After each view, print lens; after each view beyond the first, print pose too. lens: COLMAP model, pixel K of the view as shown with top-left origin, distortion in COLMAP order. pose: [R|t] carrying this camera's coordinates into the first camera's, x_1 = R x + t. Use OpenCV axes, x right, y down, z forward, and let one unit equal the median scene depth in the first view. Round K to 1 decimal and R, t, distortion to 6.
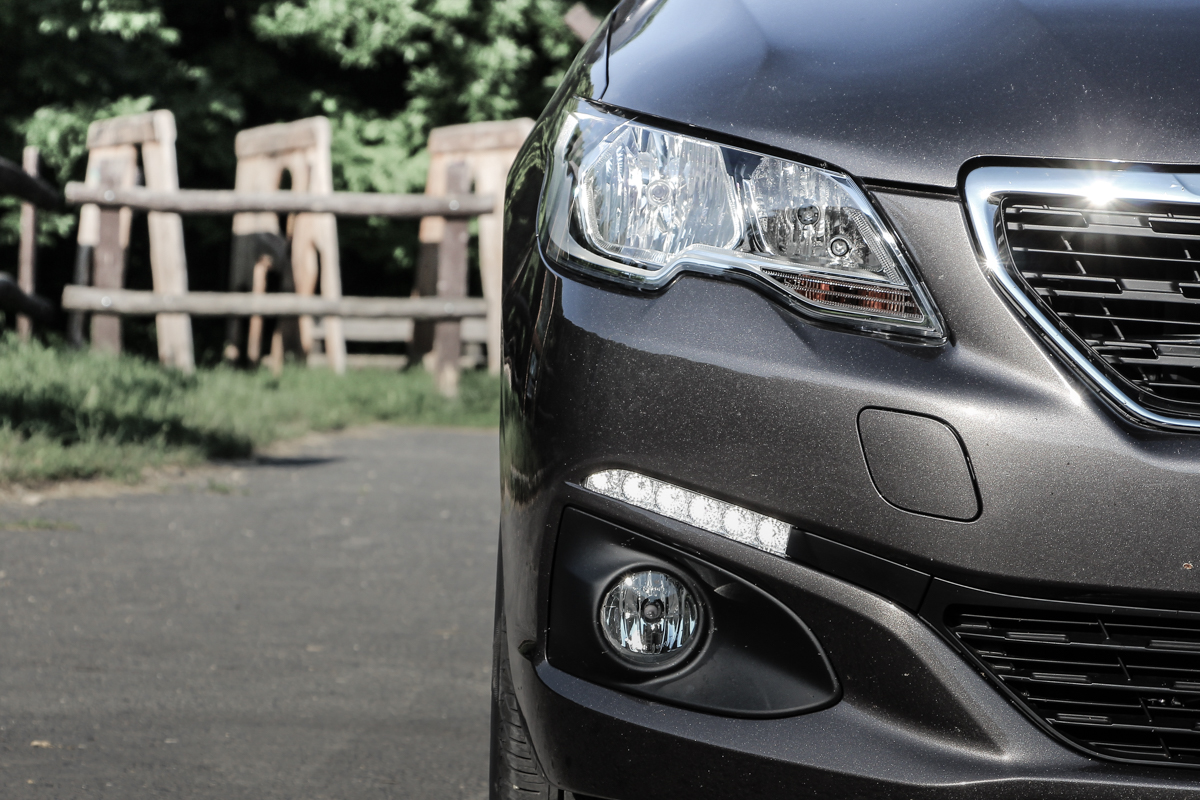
lens RADIAL K [[5093.2, 0, 600.0], [0, 5093.2, 400.0], [0, 0, 1]] dist [0.115832, 1.234245]
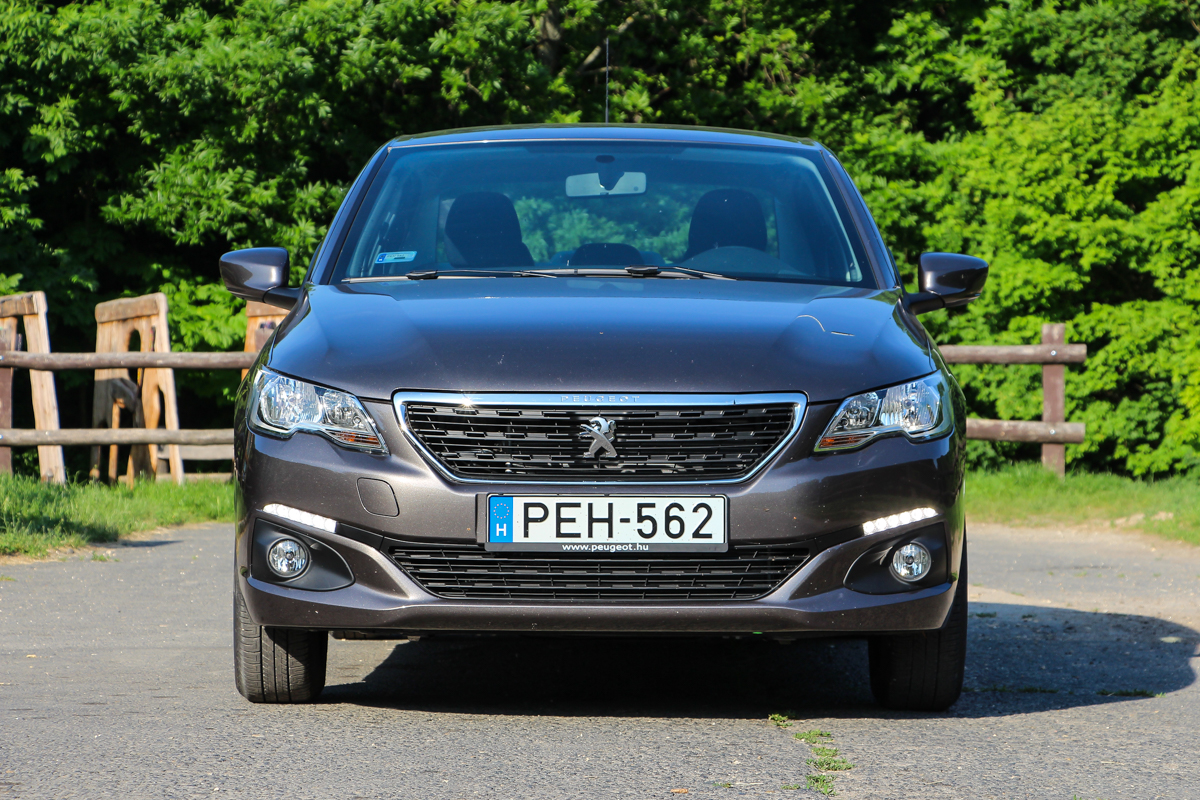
lens RADIAL K [[4141.3, 0, 600.0], [0, 4141.3, 400.0], [0, 0, 1]] dist [0.820134, 2.718477]
pose [[0.998424, -0.026653, 0.049383, 0.014163], [0.027844, 0.999334, -0.023592, 0.003169], [-0.048722, 0.024930, 0.998501, -0.256662]]
